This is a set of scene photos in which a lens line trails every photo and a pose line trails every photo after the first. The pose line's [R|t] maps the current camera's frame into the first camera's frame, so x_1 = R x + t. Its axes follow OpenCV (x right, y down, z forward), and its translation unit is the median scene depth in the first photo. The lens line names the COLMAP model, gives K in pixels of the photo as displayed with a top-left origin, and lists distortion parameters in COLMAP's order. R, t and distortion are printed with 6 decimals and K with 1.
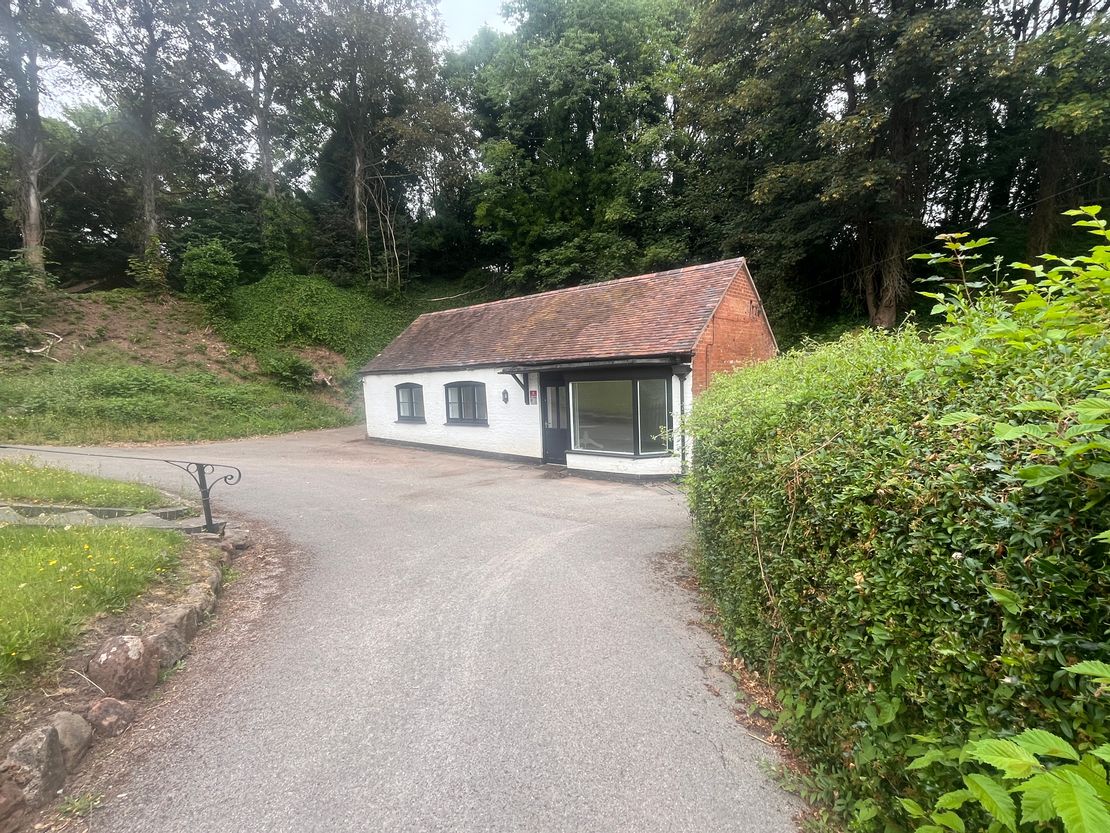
lens RADIAL K [[510.0, 0, 552.5], [0, 510.0, 414.5], [0, 0, 1]] dist [-0.003765, -0.000239]
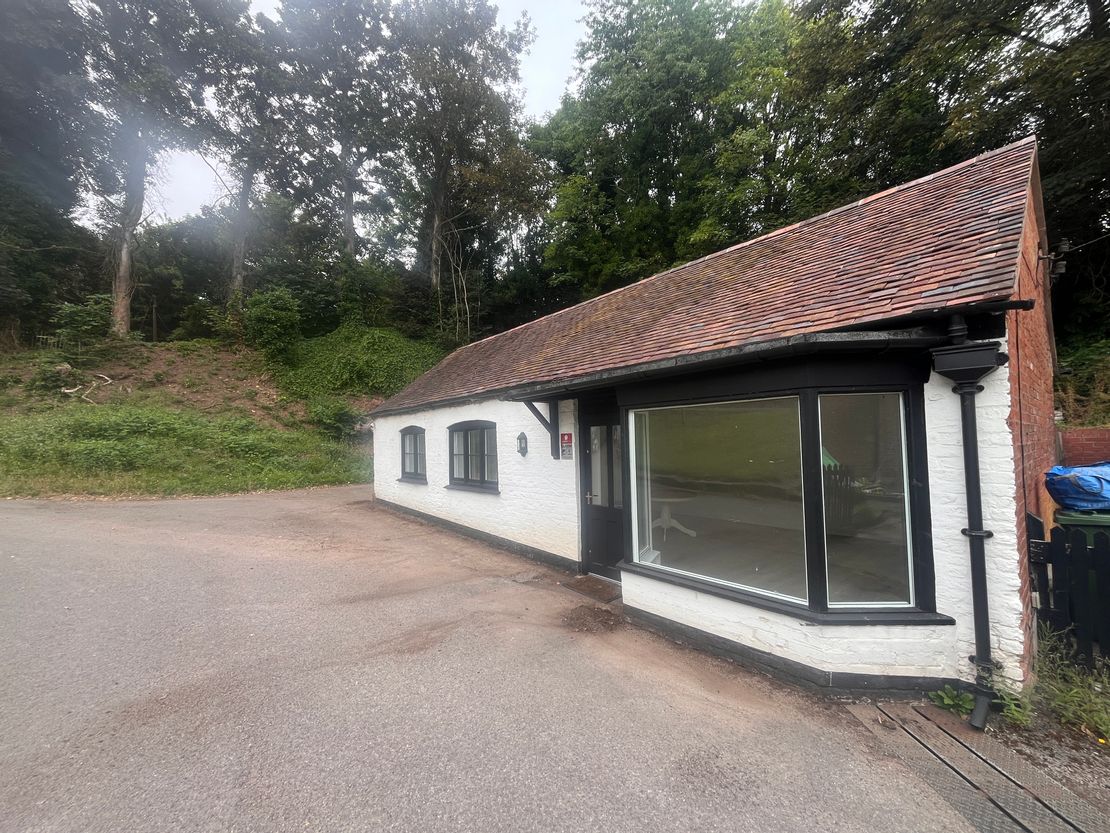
lens RADIAL K [[447.7, 0, 549.8], [0, 447.7, 425.0], [0, 0, 1]] dist [-0.002301, 0.000027]
pose [[0.982224, 0.011061, -0.187386, 0.028220], [-0.030703, 0.994285, -0.102247, -0.005476], [0.185184, 0.106183, 0.976950, 0.441491]]
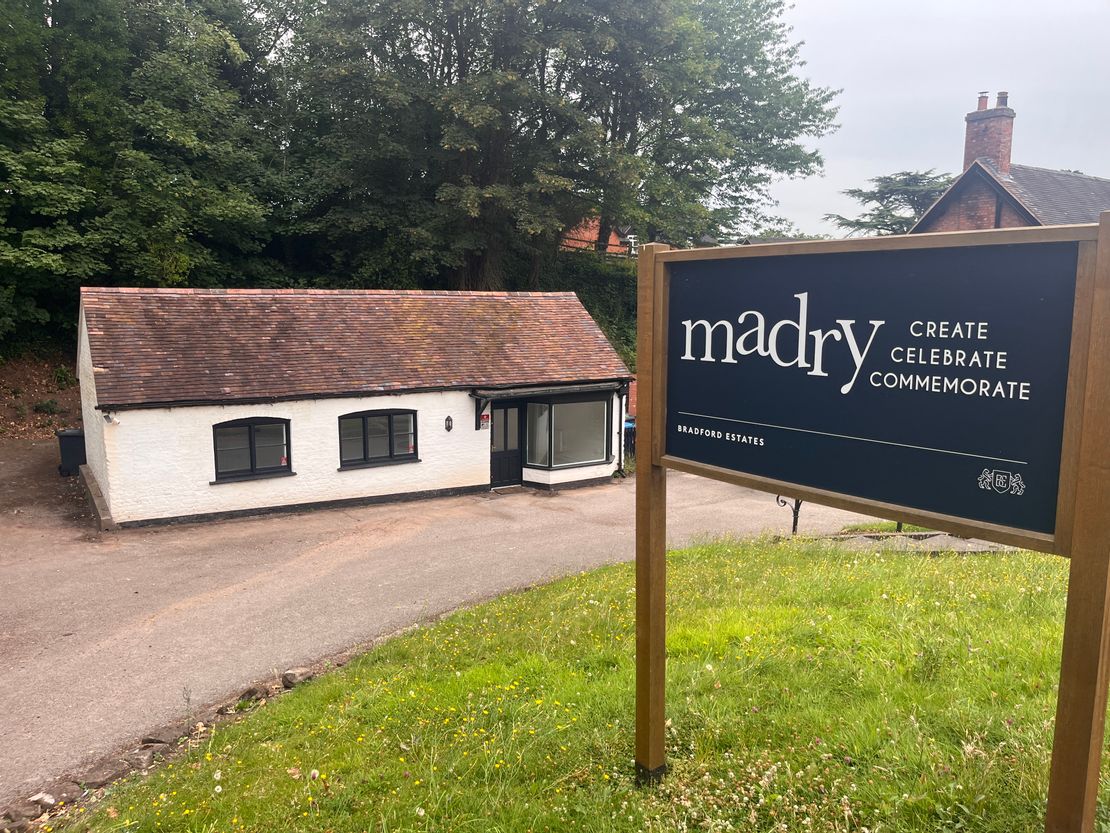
lens RADIAL K [[838.1, 0, 555.8], [0, 838.1, 417.7], [0, 0, 1]] dist [0.002938, -0.000039]
pose [[0.303516, -0.094764, 0.948102, -1.226871], [0.054073, 0.995151, 0.082157, -0.134694], [-0.951291, 0.026331, 0.307168, 0.330198]]
